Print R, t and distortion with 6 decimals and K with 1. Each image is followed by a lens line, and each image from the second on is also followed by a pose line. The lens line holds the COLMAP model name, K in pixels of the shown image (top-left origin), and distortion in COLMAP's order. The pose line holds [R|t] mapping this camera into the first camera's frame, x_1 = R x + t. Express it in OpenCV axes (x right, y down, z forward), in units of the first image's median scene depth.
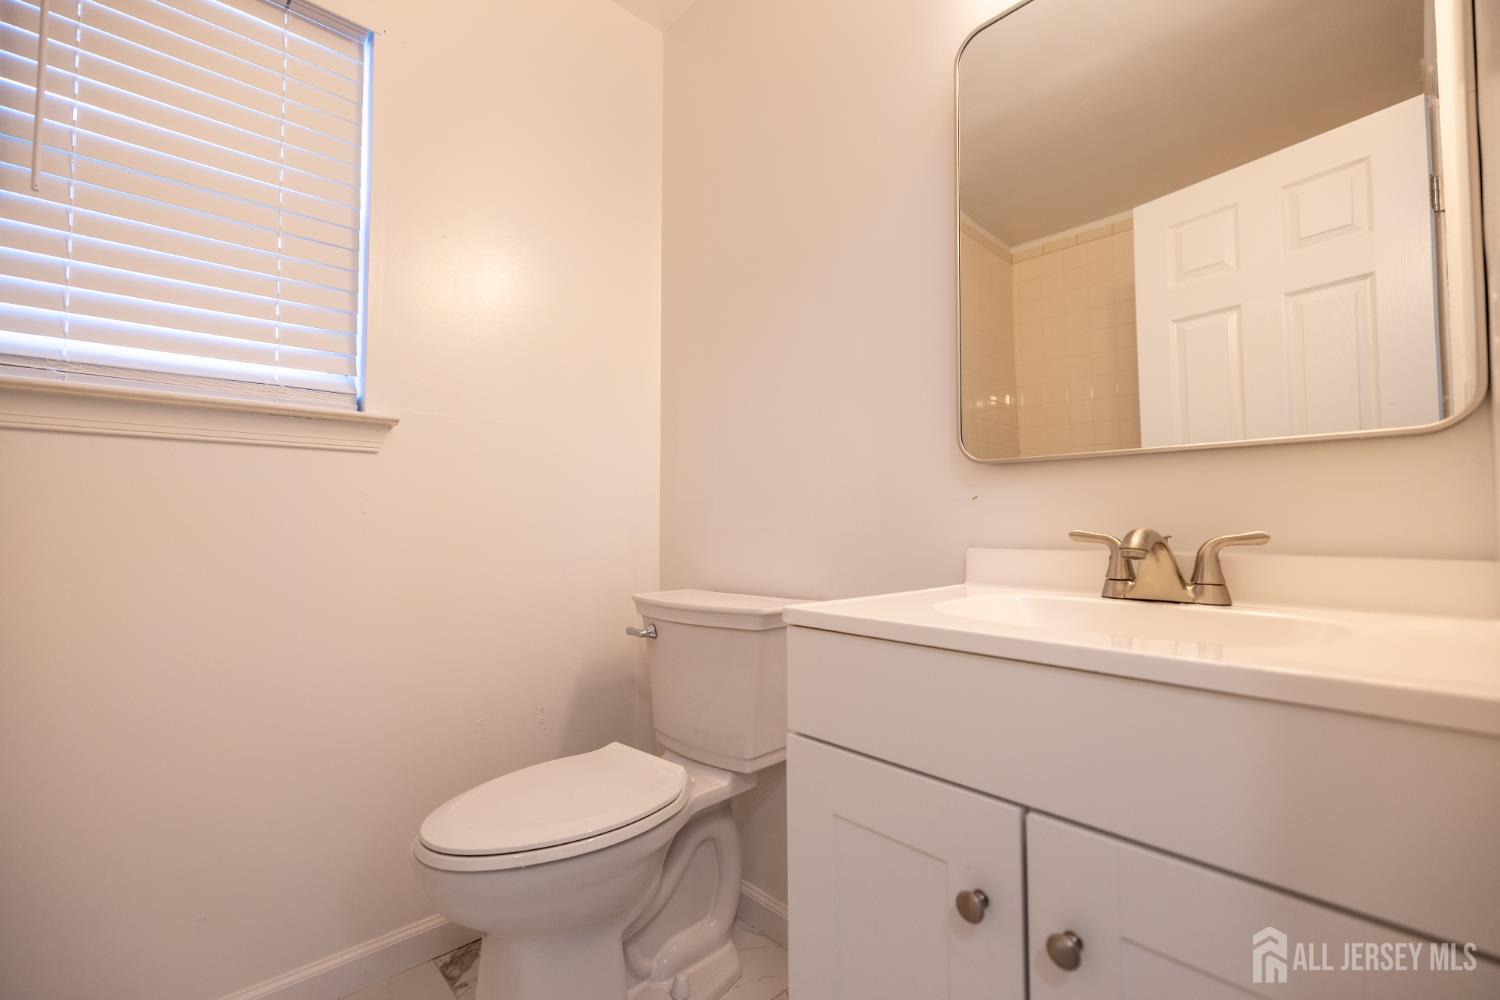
lens RADIAL K [[638.1, 0, 746.6], [0, 638.1, 500.4], [0, 0, 1]] dist [0.000310, -0.001353]
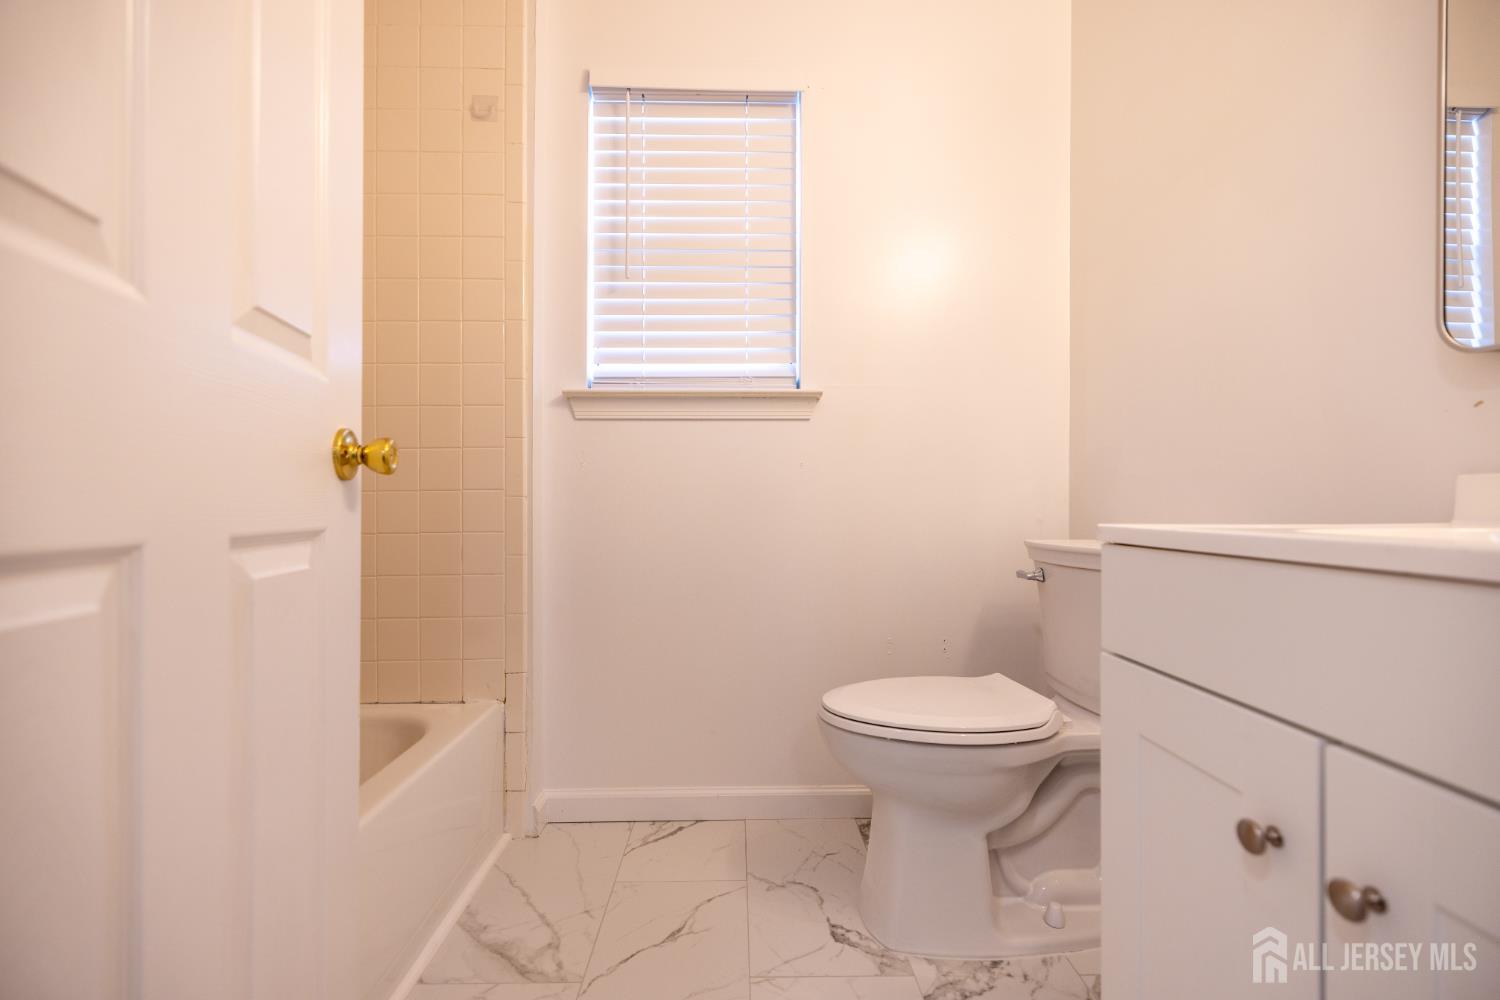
lens RADIAL K [[638.1, 0, 746.6], [0, 638.1, 500.4], [0, 0, 1]] dist [0.000310, -0.001353]
pose [[0.744779, -0.003854, -0.667300, 0.201655], [0.026059, 0.999389, 0.023314, 0.058919], [0.666802, -0.034753, 0.744424, -0.061382]]
